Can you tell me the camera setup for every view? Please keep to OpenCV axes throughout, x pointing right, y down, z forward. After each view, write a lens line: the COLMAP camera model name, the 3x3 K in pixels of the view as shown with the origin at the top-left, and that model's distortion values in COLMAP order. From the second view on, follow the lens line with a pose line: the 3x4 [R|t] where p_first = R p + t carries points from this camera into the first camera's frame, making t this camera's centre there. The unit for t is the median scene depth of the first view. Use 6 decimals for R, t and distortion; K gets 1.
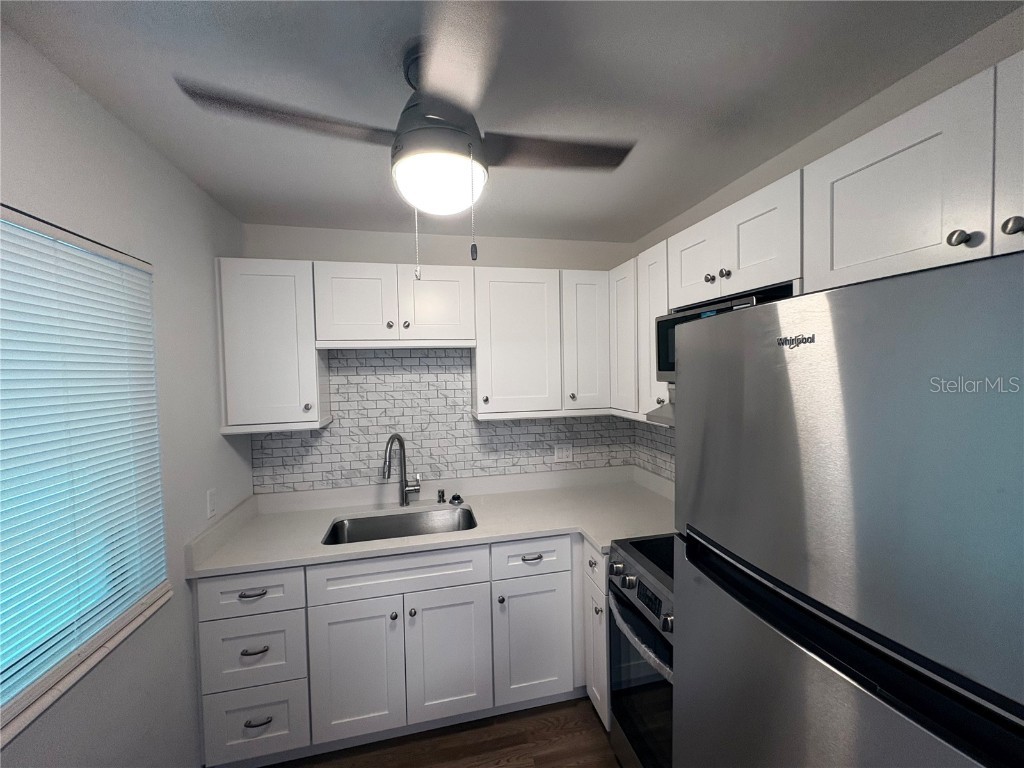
lens RADIAL K [[408.4, 0, 513.1], [0, 408.4, 384.5], [0, 0, 1]] dist [-0.000360, 0.000428]
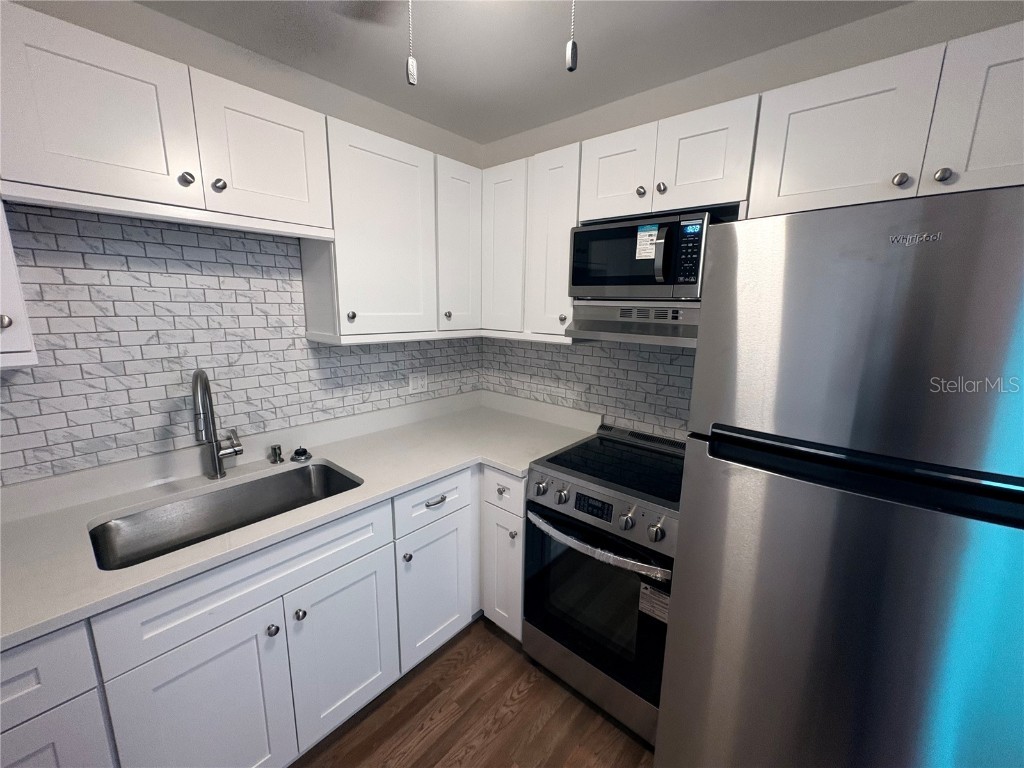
lens RADIAL K [[408.4, 0, 512.0], [0, 408.4, 384.4], [0, 0, 1]] dist [-0.000360, 0.000428]
pose [[0.805935, -0.080237, 0.586542, -0.254193], [-0.014319, 0.987841, 0.154809, 0.036825], [-0.591831, -0.133165, 0.794986, 0.207139]]
